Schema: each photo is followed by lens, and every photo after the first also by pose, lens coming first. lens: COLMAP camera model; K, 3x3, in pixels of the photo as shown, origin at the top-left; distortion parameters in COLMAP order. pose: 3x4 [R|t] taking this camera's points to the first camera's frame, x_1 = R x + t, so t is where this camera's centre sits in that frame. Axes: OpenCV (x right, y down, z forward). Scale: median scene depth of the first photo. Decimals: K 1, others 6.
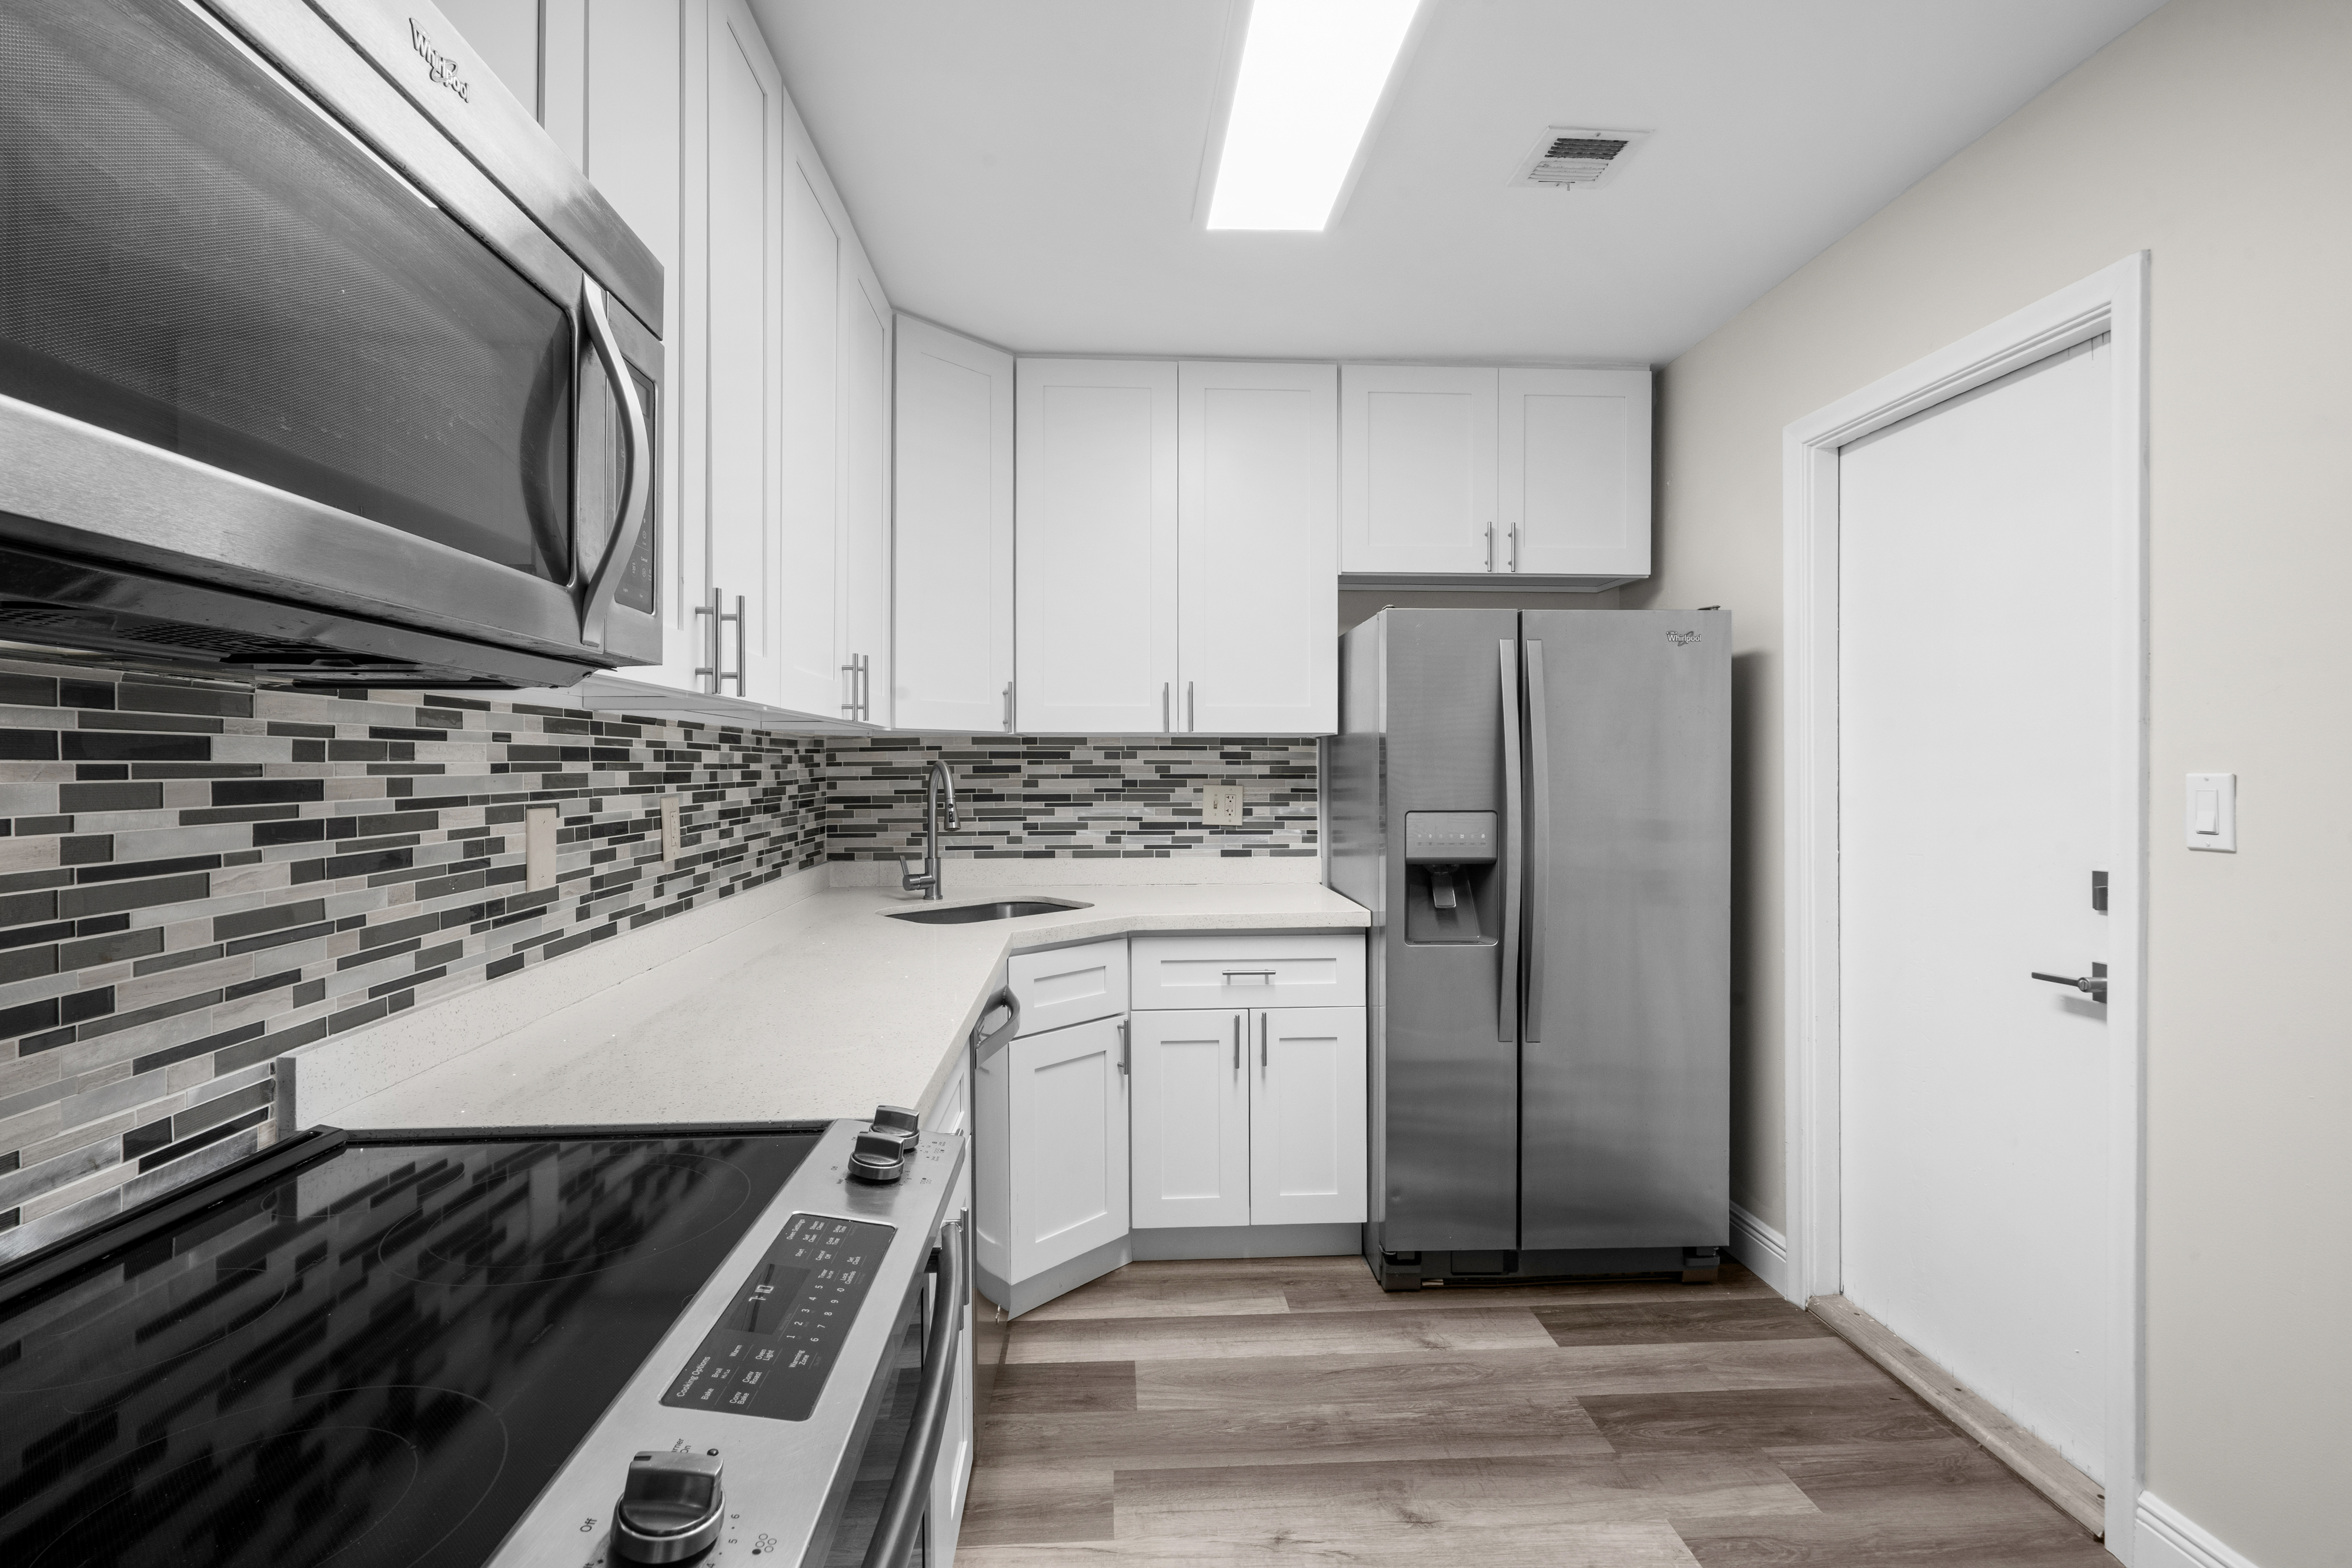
lens RADIAL K [[1087.5, 0, 1176.0], [0, 1087.5, 784.0], [0, 0, 1]] dist [-0.001237, -0.000244]
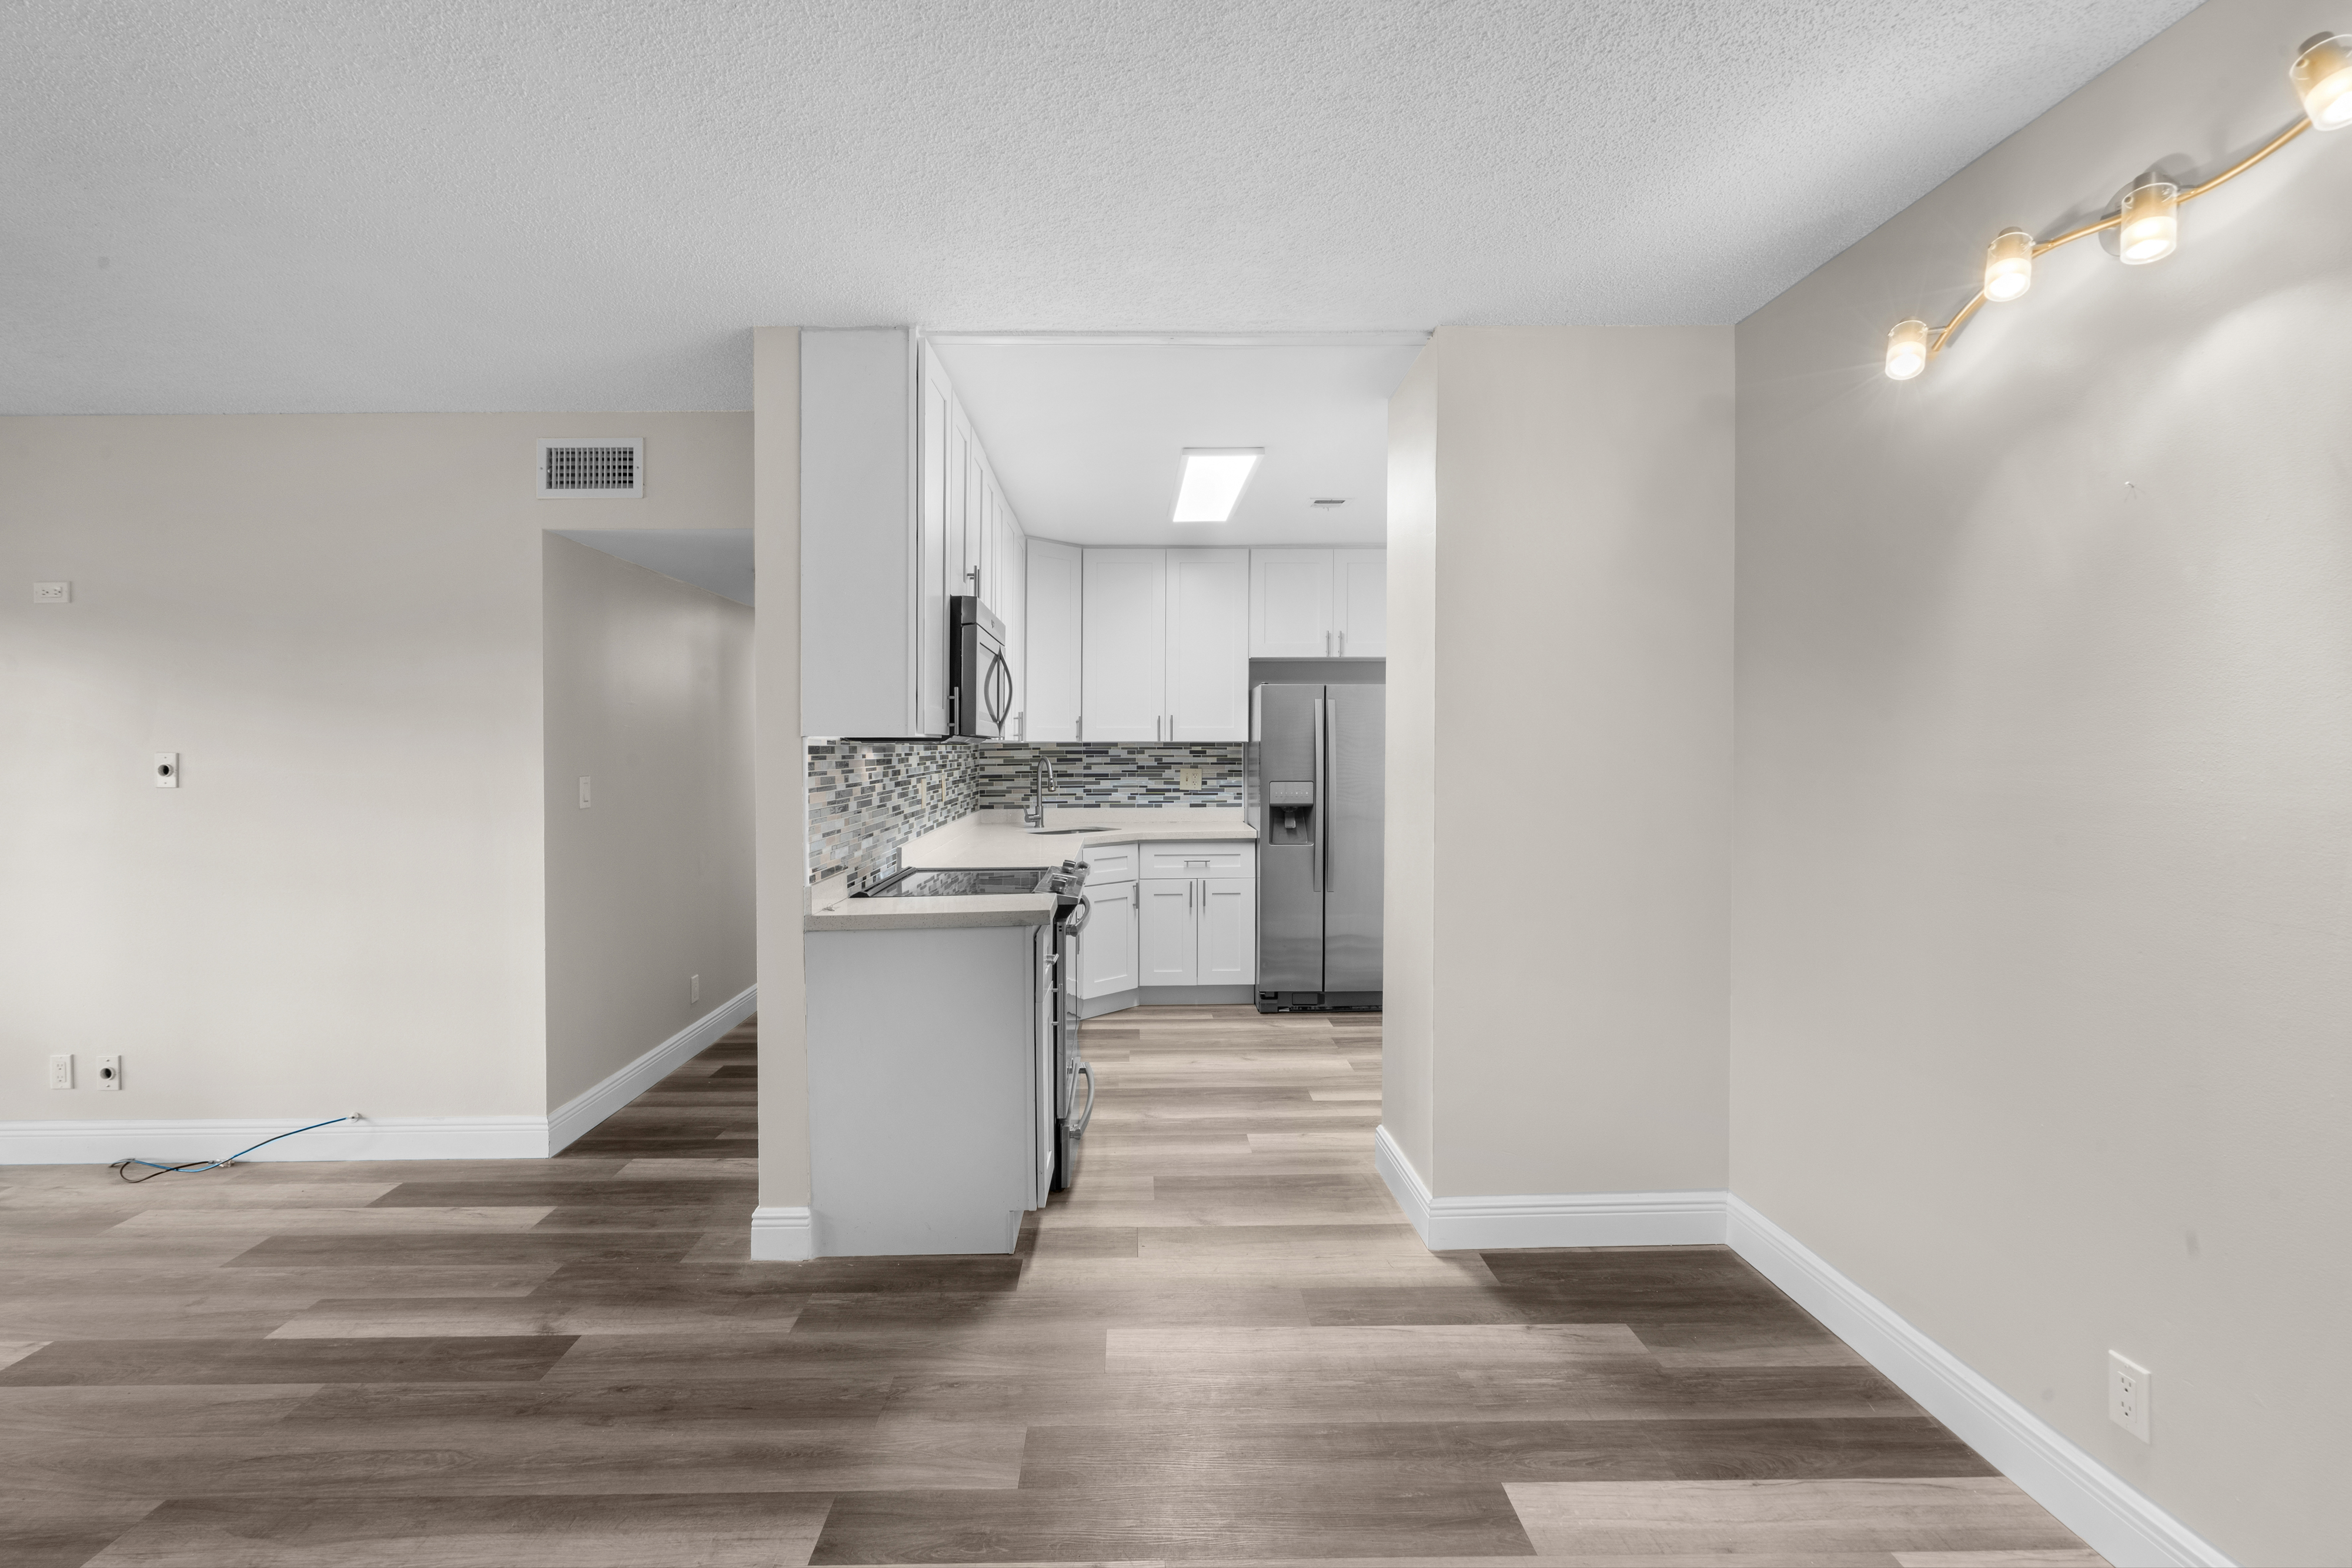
lens RADIAL K [[1098.9, 0, 1145.1], [0, 1098.9, 745.5], [0, 0, 1]] dist [-0.000469, 0.000246]
pose [[0.998750, -0.002244, -0.049924, 0.067789], [0.001440, 0.999869, -0.016118, -0.009141], [0.049954, 0.016026, 0.998623, -1.006114]]
